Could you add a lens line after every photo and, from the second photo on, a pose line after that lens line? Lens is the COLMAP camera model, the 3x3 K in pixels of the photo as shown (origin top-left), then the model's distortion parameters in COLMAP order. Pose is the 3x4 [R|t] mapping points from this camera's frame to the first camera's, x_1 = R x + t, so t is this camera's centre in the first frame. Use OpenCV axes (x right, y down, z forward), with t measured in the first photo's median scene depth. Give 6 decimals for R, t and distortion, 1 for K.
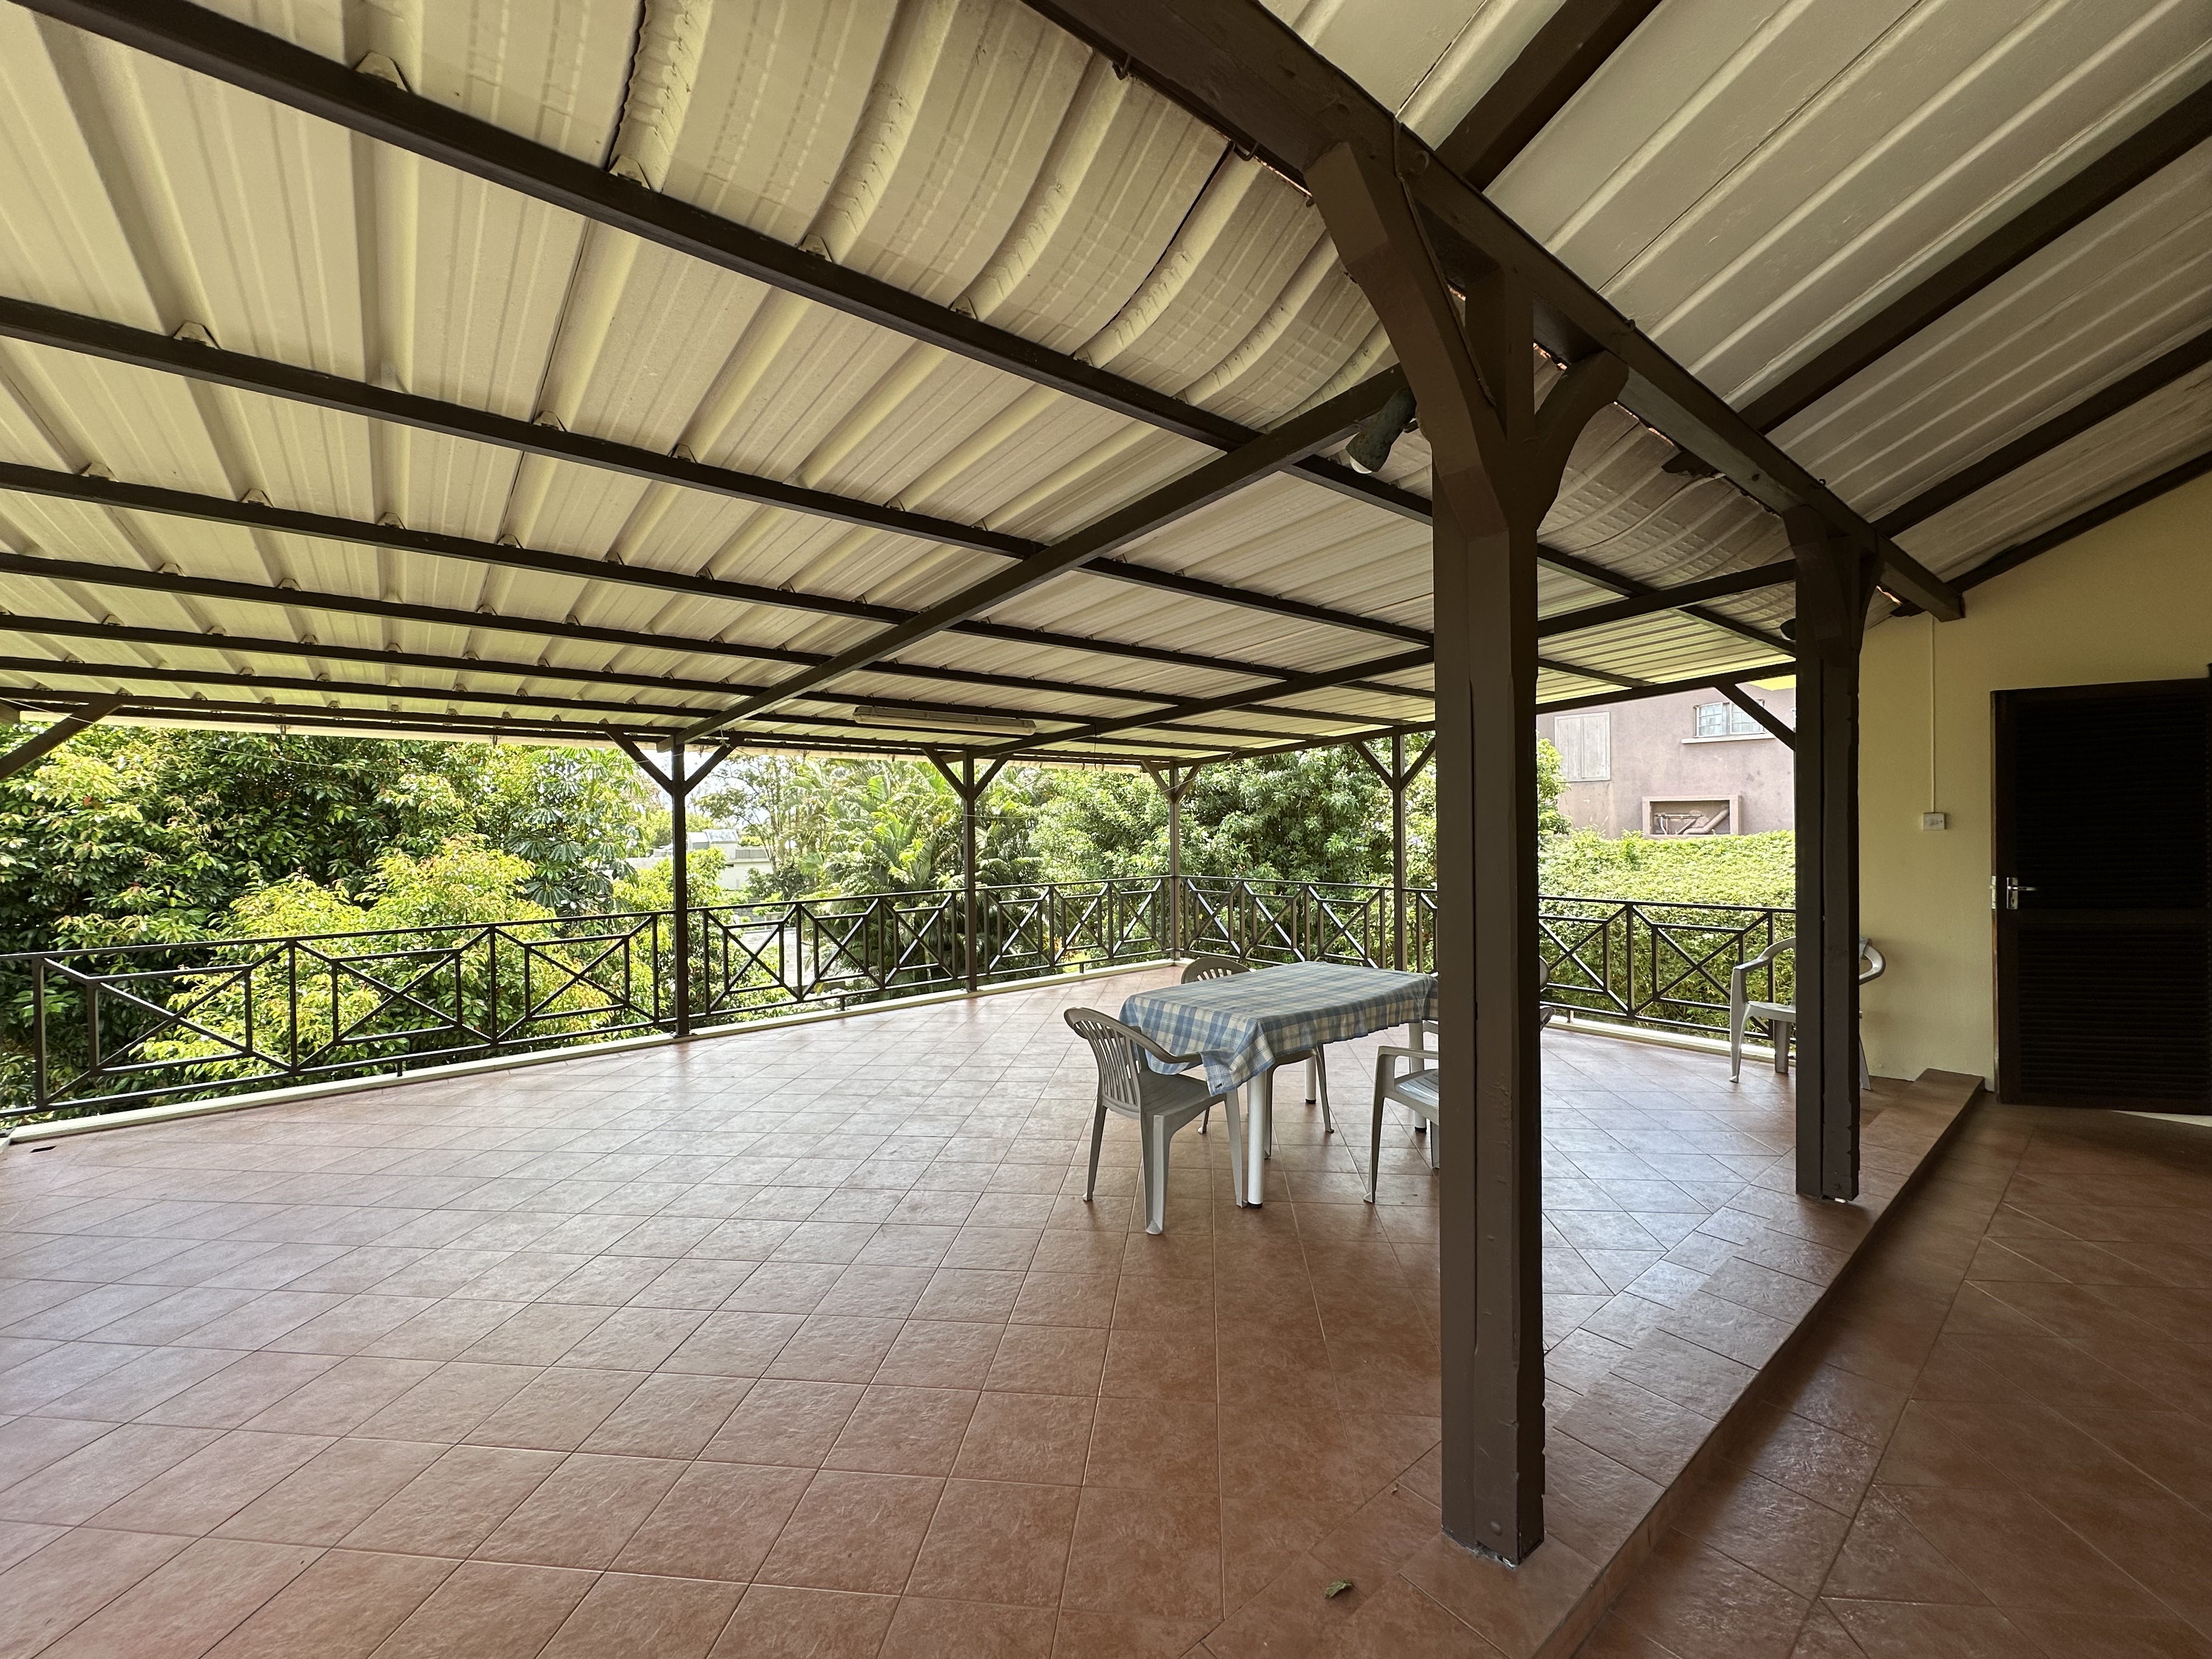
lens RADIAL K [[902.6, 0, 1112.6], [0, 902.6, 842.3], [0, 0, 1]] dist [0.051359, 0.000130]
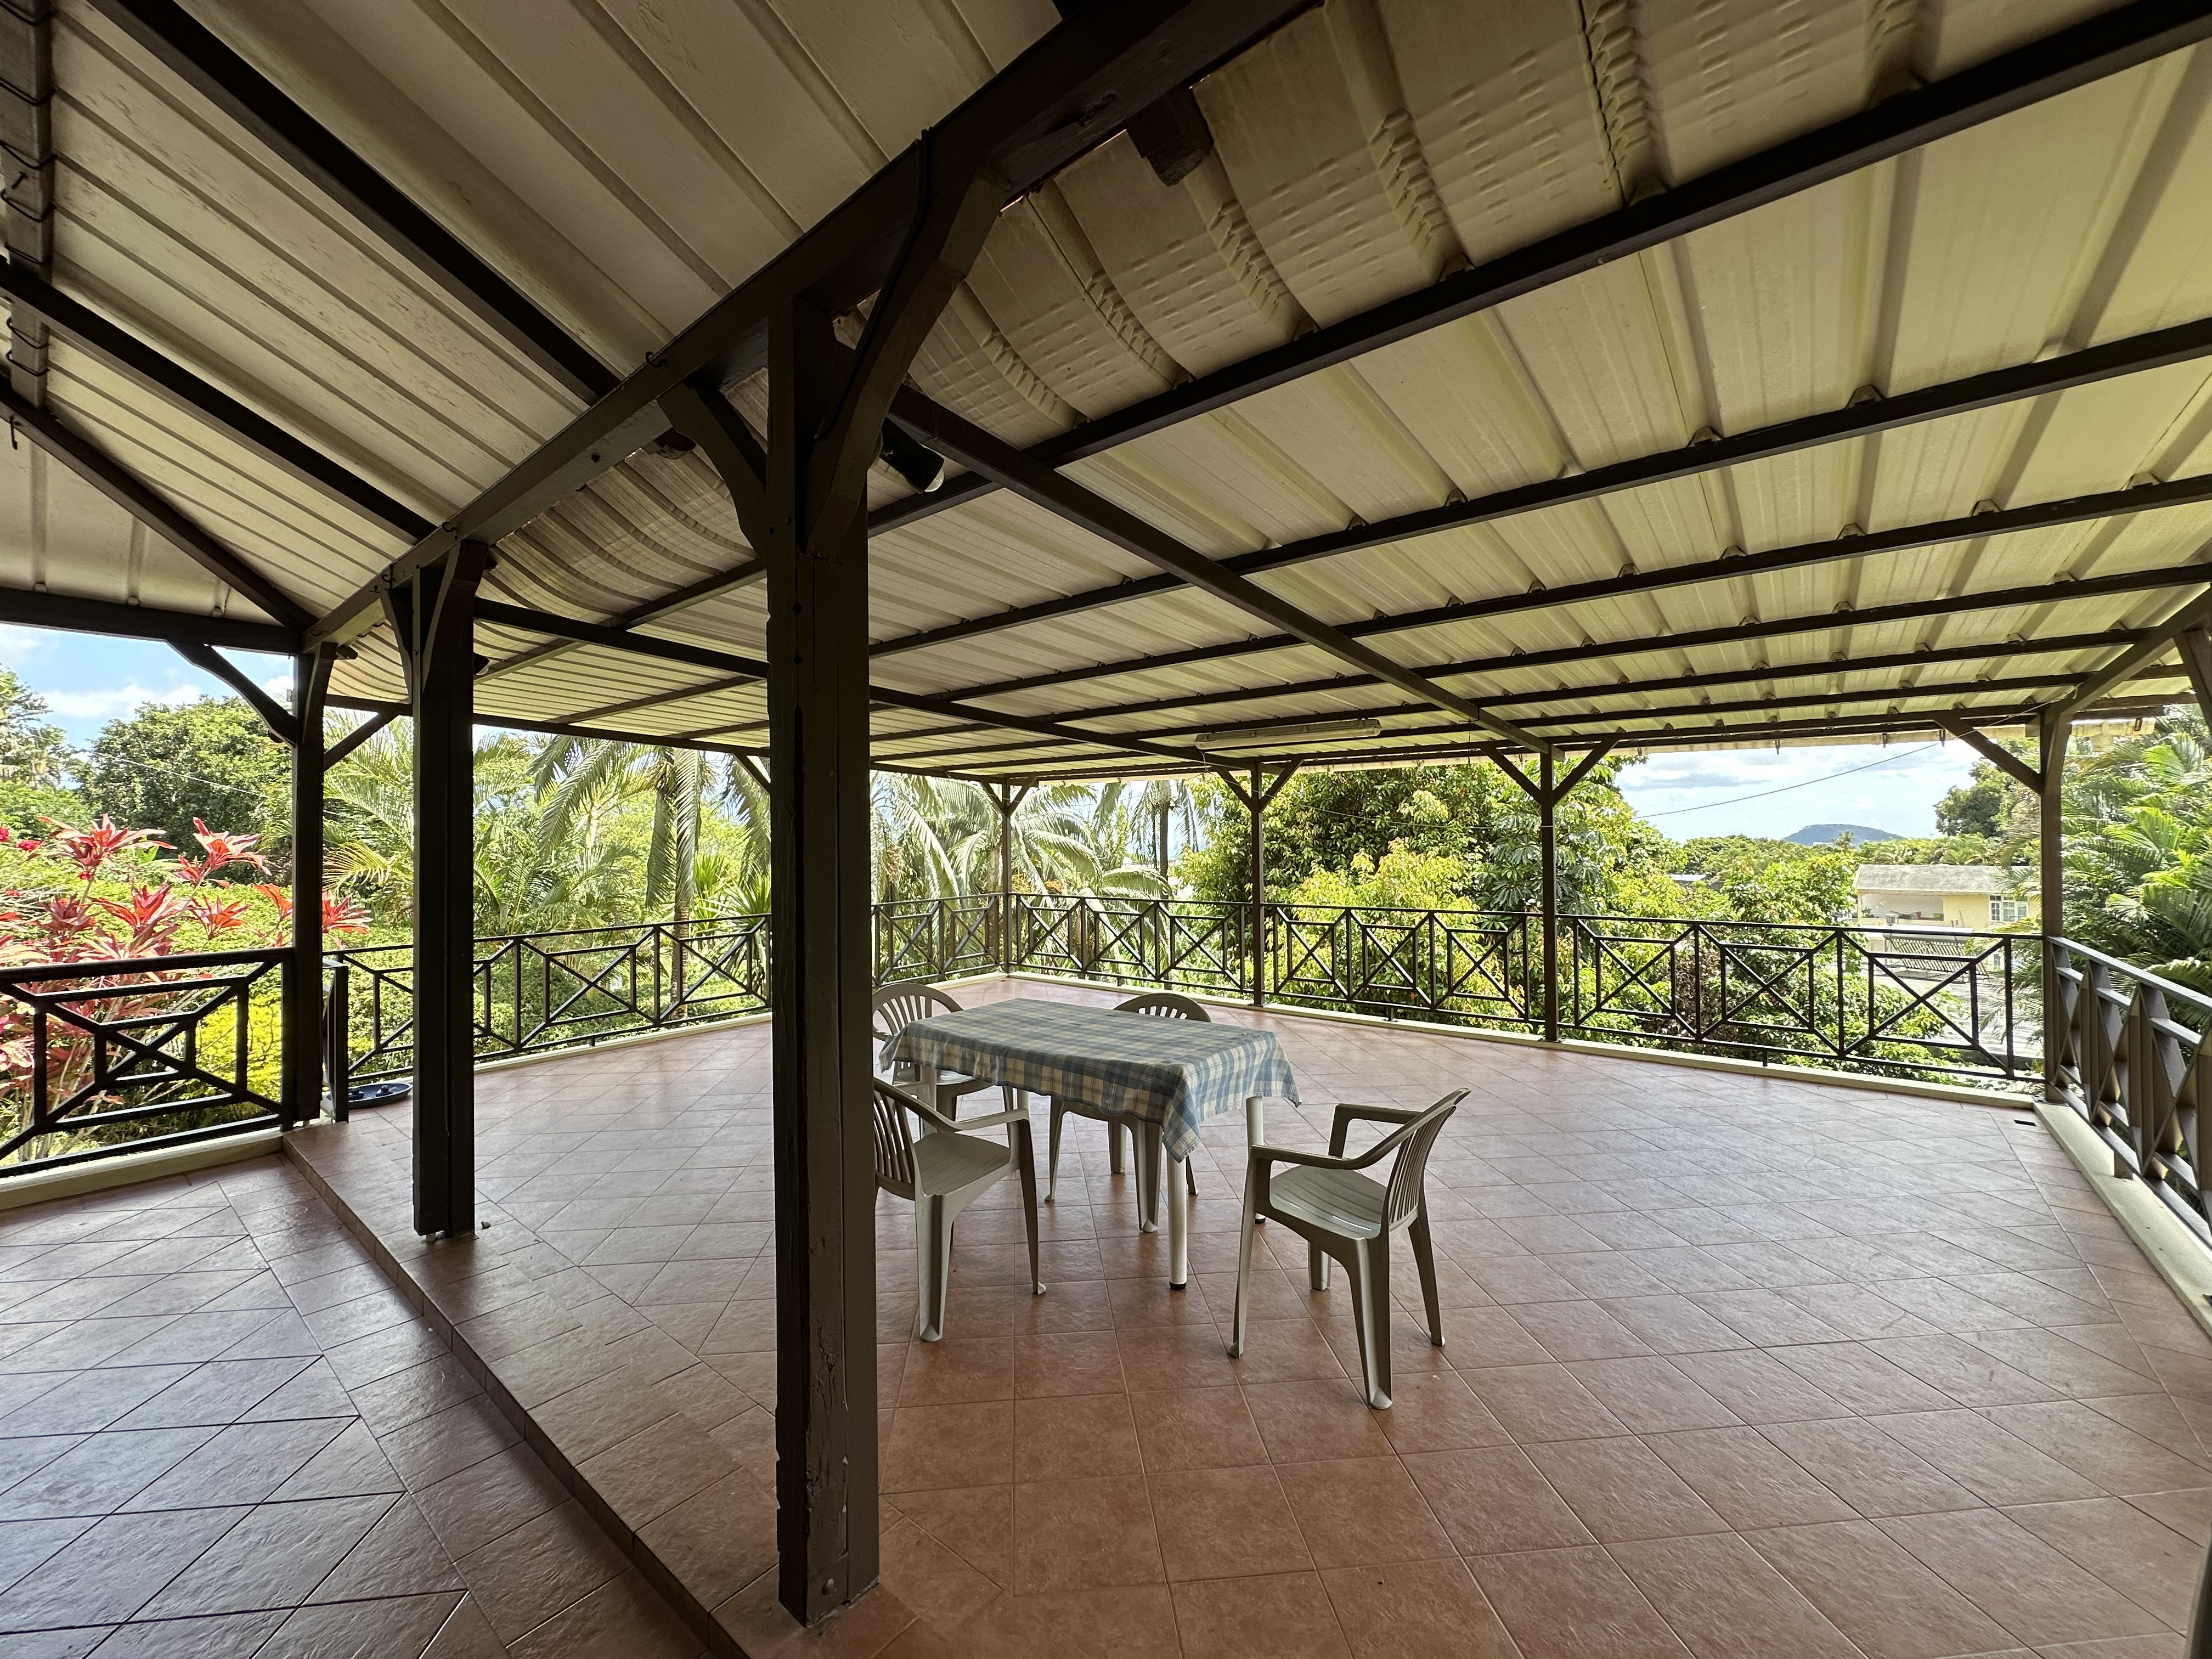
lens RADIAL K [[883.7, 0, 1102.8], [0, 883.7, 828.4], [0, 0, 1]] dist [0.001492, 0.000297]
pose [[0.190033, -0.000646, -0.981778, 0.148095], [-0.018081, 0.999828, -0.004157, -0.003028], [0.981611, 0.018542, 0.189989, 0.113862]]
